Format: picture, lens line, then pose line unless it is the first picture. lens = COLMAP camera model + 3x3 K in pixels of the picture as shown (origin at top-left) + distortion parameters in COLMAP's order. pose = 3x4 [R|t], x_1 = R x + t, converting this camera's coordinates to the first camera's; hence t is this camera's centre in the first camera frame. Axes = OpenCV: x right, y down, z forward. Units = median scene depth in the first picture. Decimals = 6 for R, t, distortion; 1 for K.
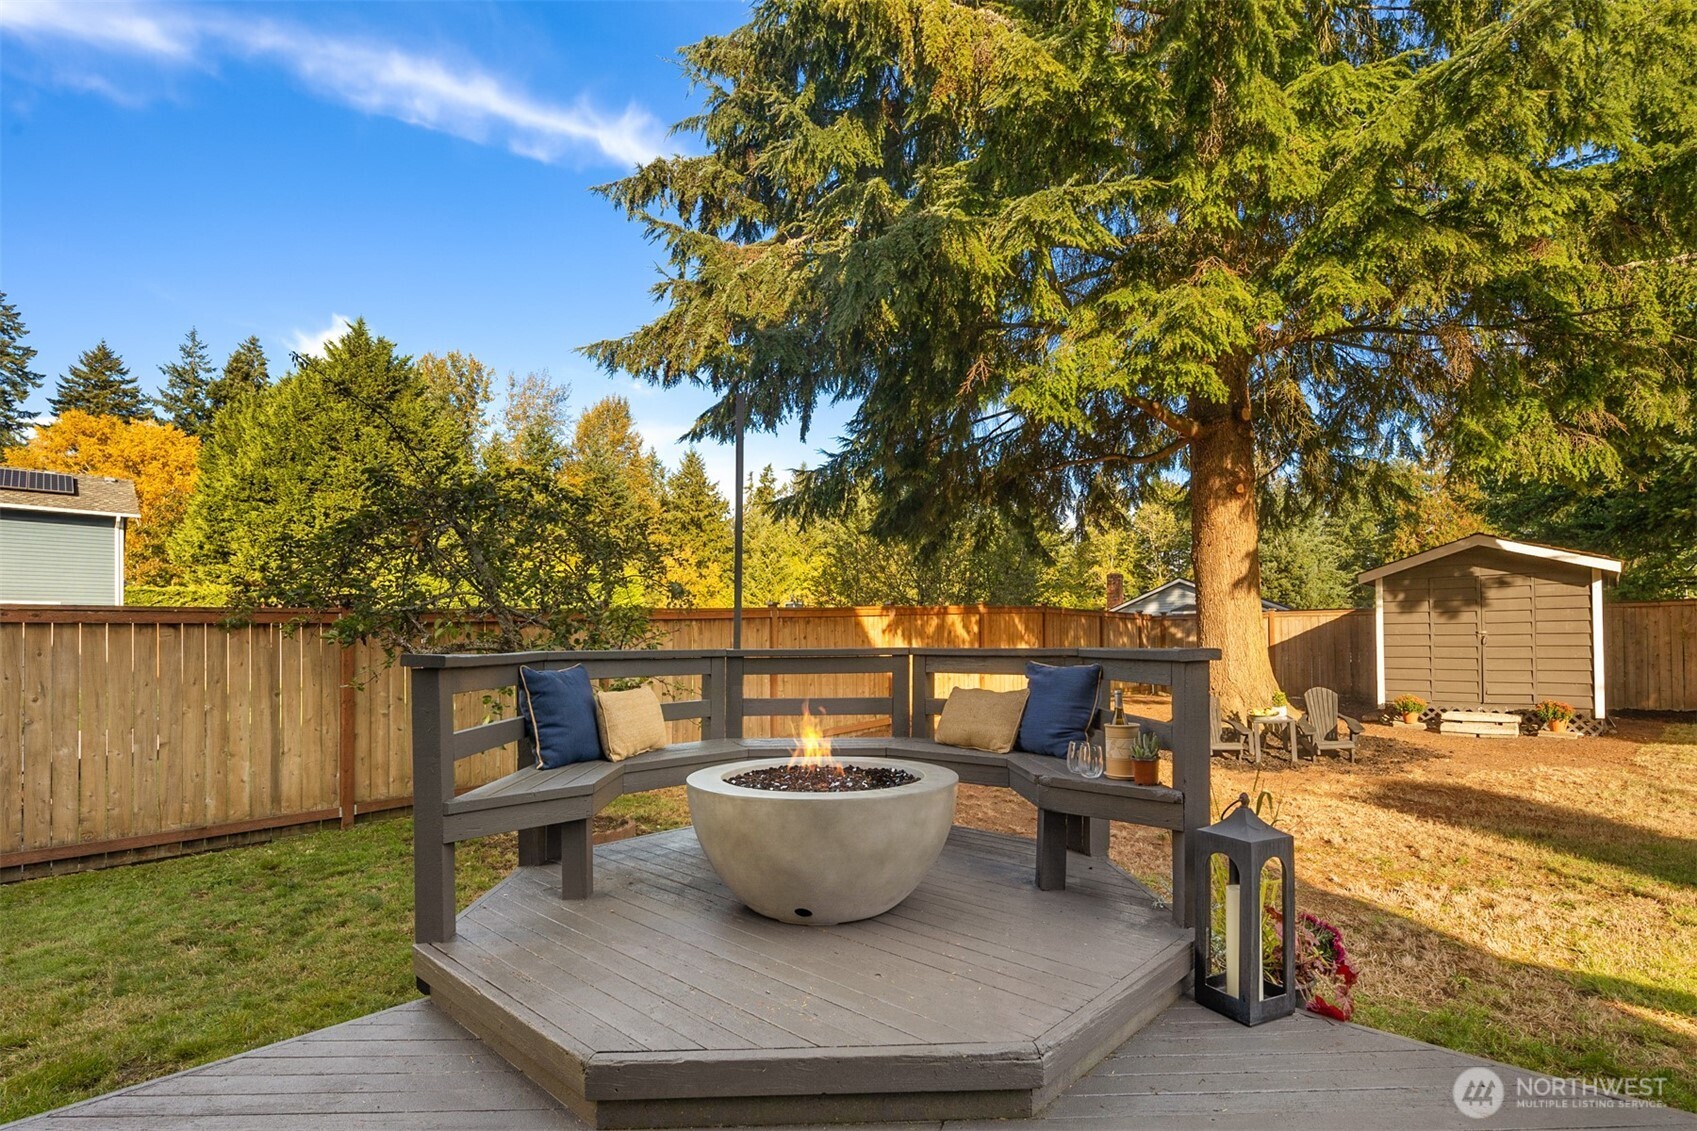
lens RADIAL K [[816.2, 0, 849.9], [0, 816.2, 636.3], [0, 0, 1]] dist [0.004261, 0.000387]
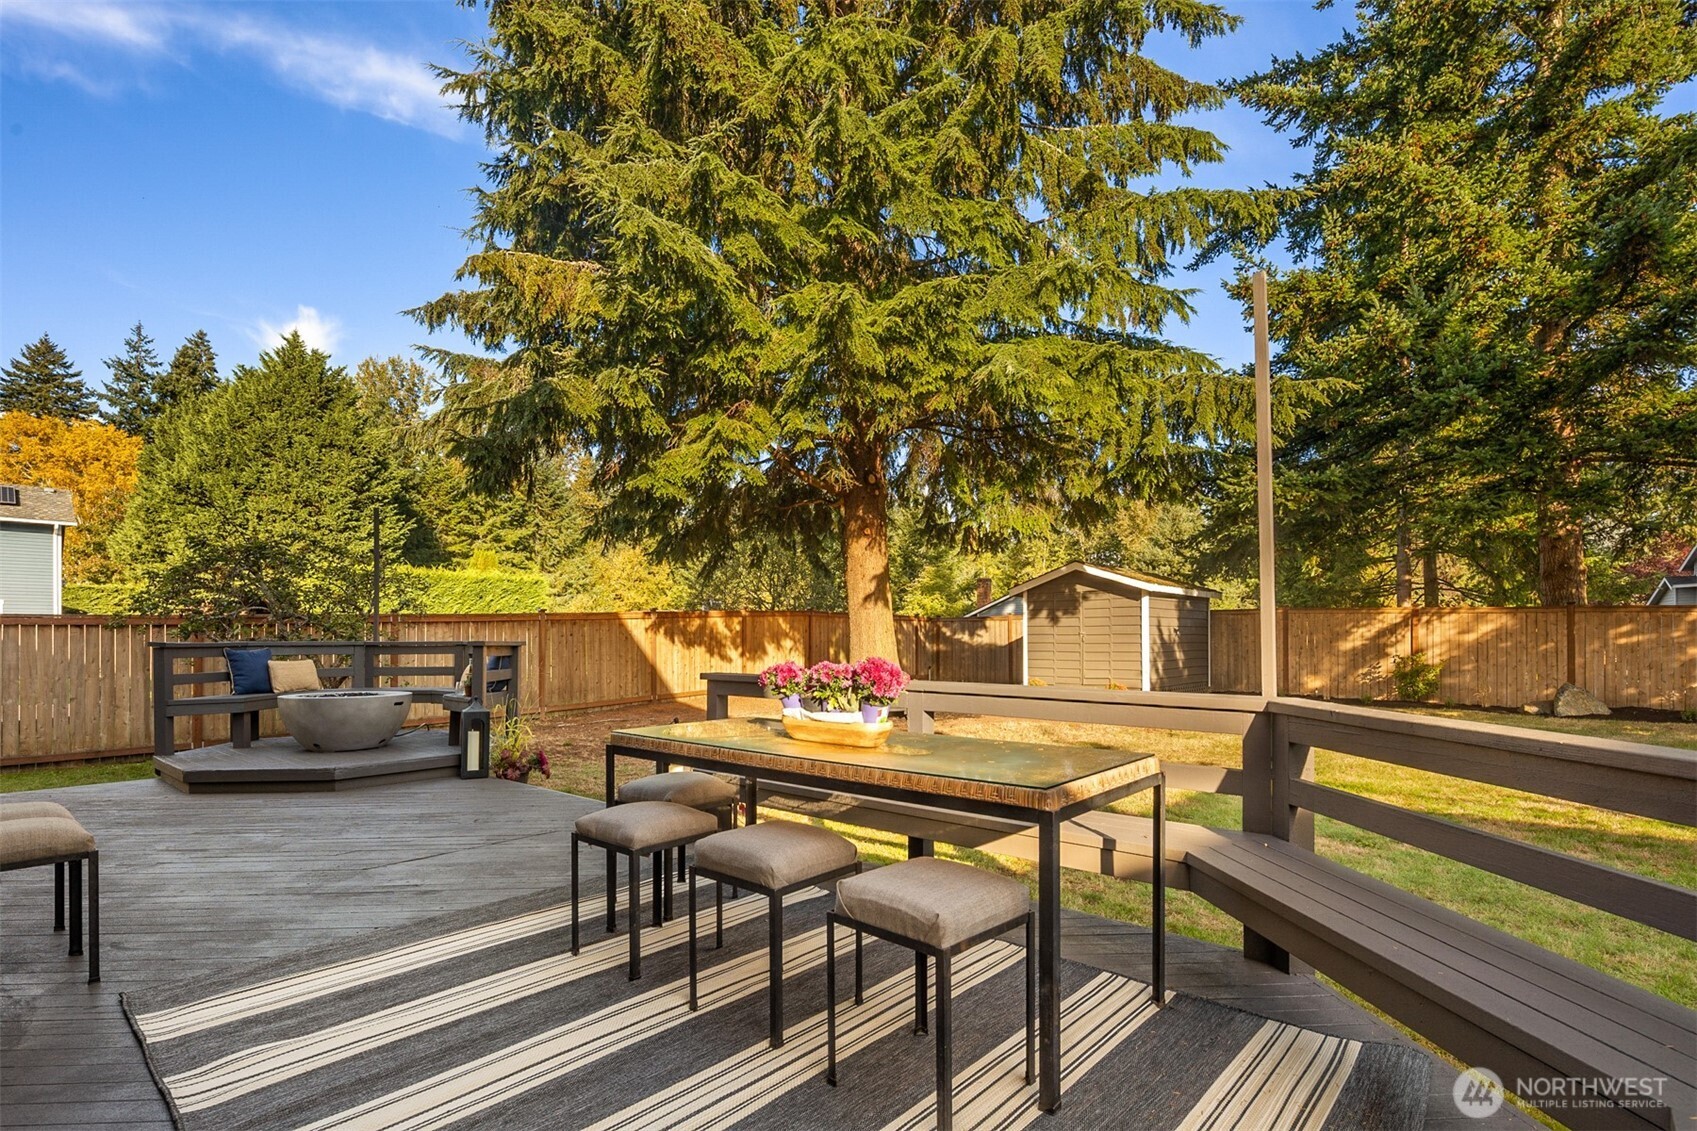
lens RADIAL K [[820.0, 0, 850.0], [0, 820.0, 635.6], [0, 0, 1]] dist [0.002728, 0.000228]
pose [[0.999395, 0.003796, 0.034572, 0.087358], [-0.003913, 0.999987, 0.003302, -0.000813], [-0.034559, -0.003435, 0.999397, -0.092423]]
